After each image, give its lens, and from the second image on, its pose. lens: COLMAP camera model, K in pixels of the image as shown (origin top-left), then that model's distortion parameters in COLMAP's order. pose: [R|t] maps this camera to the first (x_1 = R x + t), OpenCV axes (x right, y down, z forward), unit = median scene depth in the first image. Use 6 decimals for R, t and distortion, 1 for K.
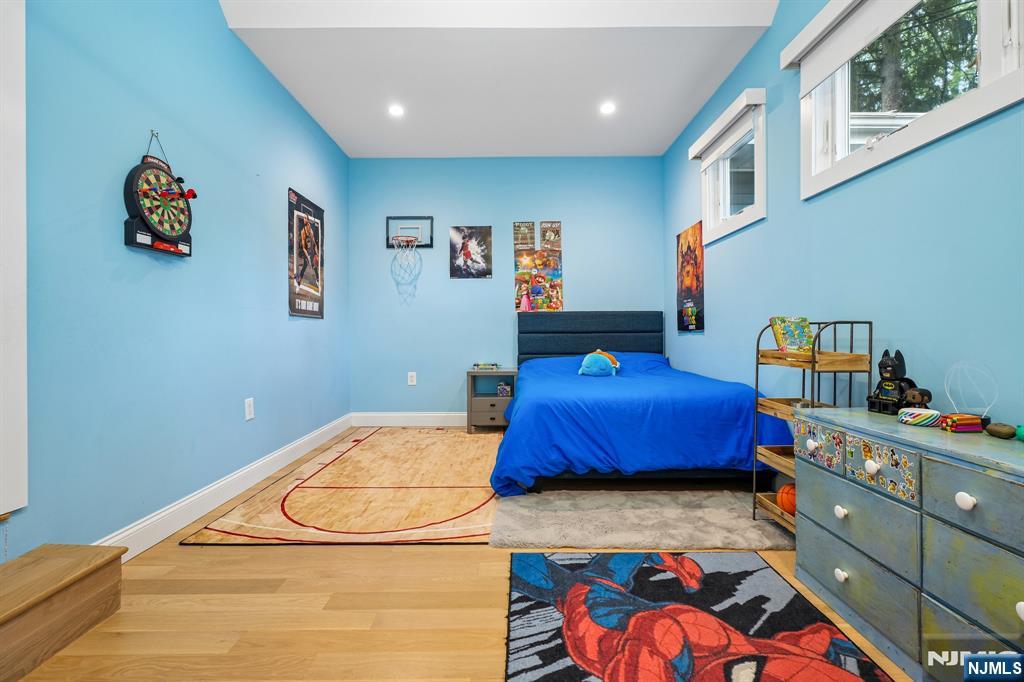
lens RADIAL K [[465.3, 0, 513.5], [0, 465.3, 336.7], [0, 0, 1]] dist [-0.002152, -0.000517]
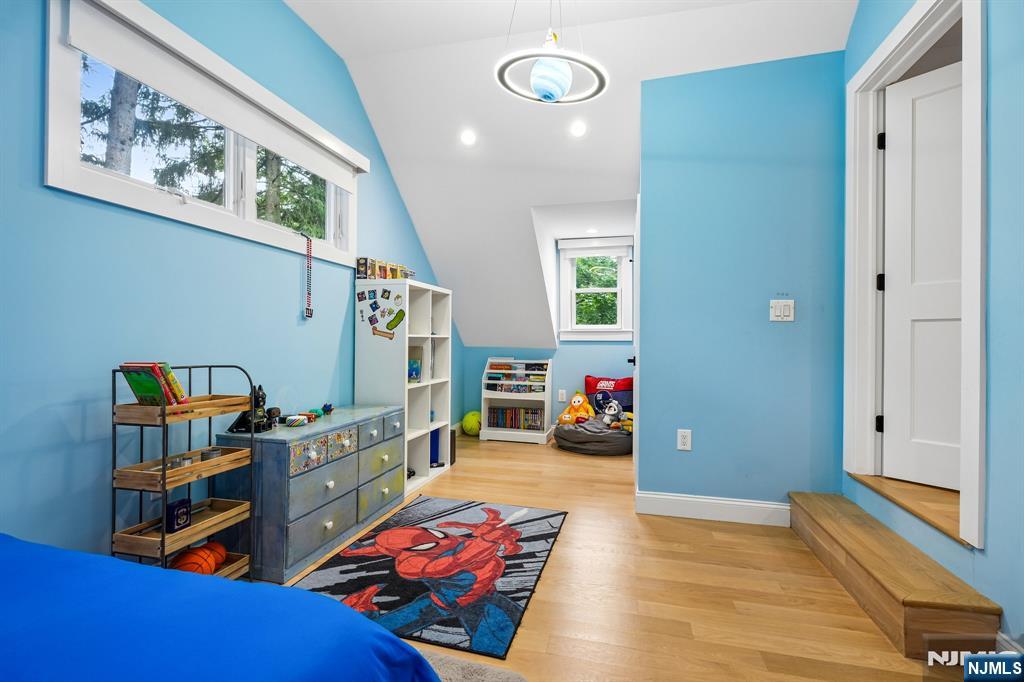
lens RADIAL K [[465.3, 0, 511.4], [0, 465.3, 341.6], [0, 0, 1]] dist [-0.002152, -0.000517]
pose [[-0.968681, -0.000377, 0.248309, -0.281410], [0.000288, 0.999996, 0.002642, -0.113117], [-0.248309, 0.002631, -0.968677, 2.313259]]
